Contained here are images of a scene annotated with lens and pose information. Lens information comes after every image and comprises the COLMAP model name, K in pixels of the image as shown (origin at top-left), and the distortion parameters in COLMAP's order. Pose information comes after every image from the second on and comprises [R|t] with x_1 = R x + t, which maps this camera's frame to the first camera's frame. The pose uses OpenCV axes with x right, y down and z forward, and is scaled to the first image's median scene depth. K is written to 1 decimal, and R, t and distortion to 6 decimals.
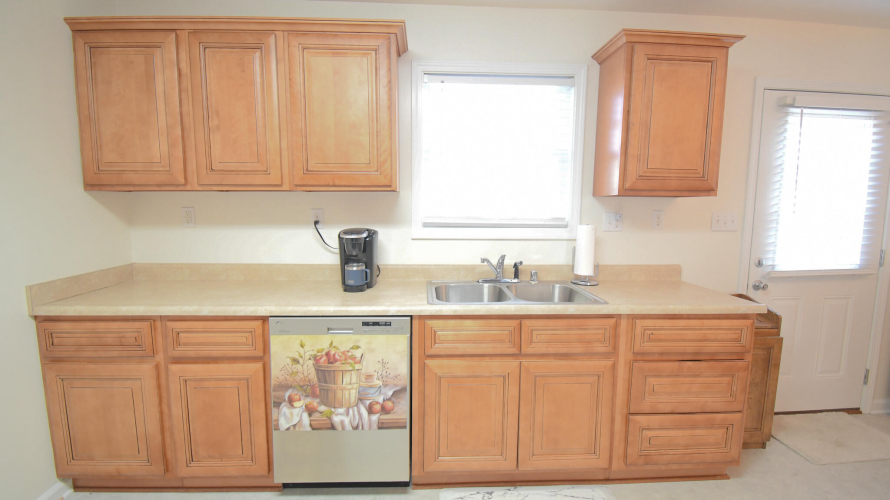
lens RADIAL K [[390.6, 0, 439.7], [0, 390.6, 249.3], [0, 0, 1]] dist [0.018110, -0.024048]
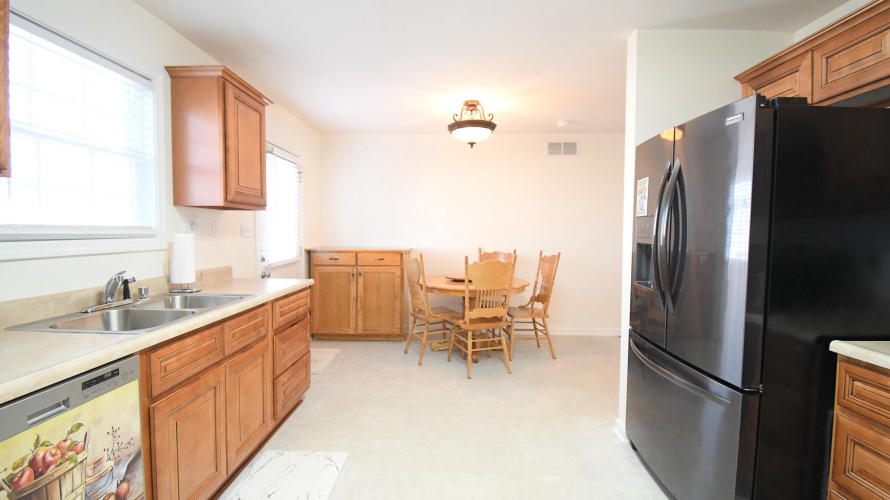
lens RADIAL K [[390.6, 0, 439.7], [0, 390.6, 249.3], [0, 0, 1]] dist [0.018110, -0.024048]
pose [[0.079606, -0.055243, 0.995295, -0.753907], [0.103083, 0.993566, 0.046902, -0.001263], [-0.991482, 0.098865, 0.084788, 0.339260]]
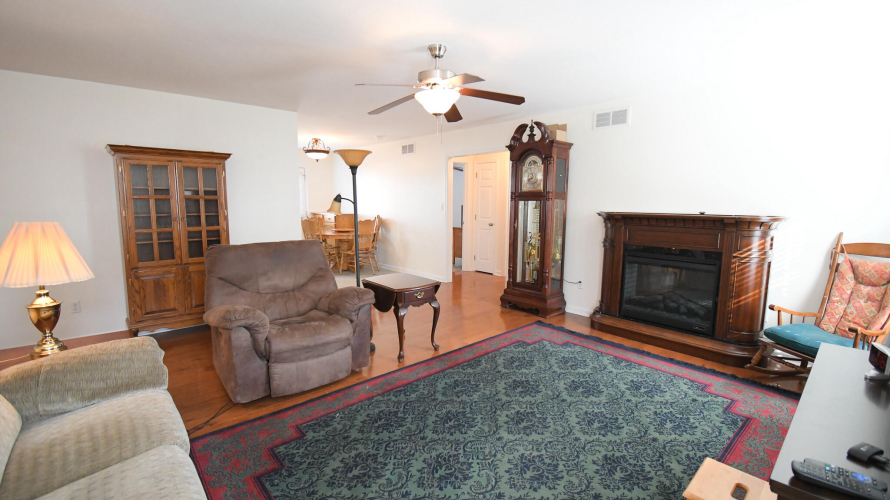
lens RADIAL K [[390.6, 0, 439.7], [0, 390.6, 249.3], [0, 0, 1]] dist [0.018110, -0.024048]
pose [[0.775098, -0.081241, 0.626597, -0.293496], [0.067213, 0.996674, 0.046081, 0.388437], [-0.628256, 0.006398, 0.777980, -3.744714]]
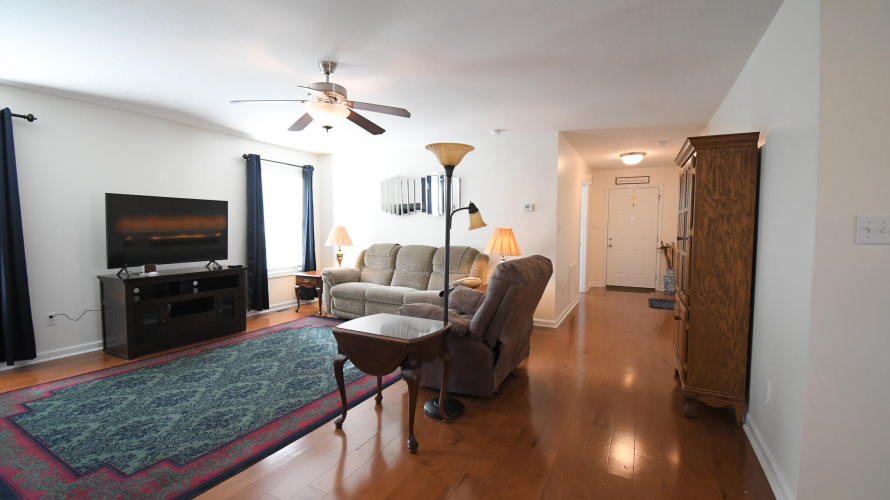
lens RADIAL K [[390.6, 0, 439.7], [0, 390.6, 249.3], [0, 0, 1]] dist [0.018110, -0.024048]
pose [[-0.497025, 0.036601, -0.866964, 2.037034], [-0.099328, 0.990143, 0.098746, 0.203670], [0.862033, 0.135193, -0.488490, -1.128340]]
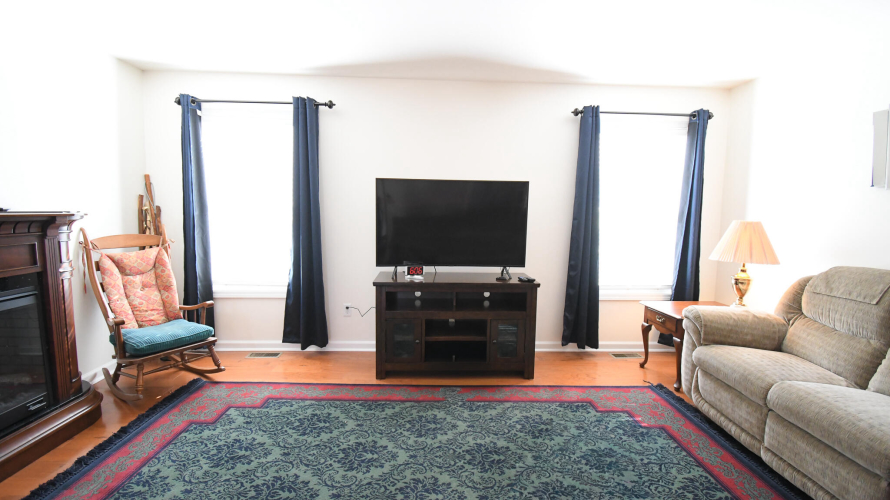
lens RADIAL K [[390.6, 0, 439.7], [0, 390.6, 249.3], [0, 0, 1]] dist [0.018110, -0.024048]
pose [[-0.999658, -0.025856, 0.003858, 0.774901], [-0.024591, 0.980106, 0.196945, 0.250036], [-0.008873, 0.196783, -0.980407, -1.932926]]
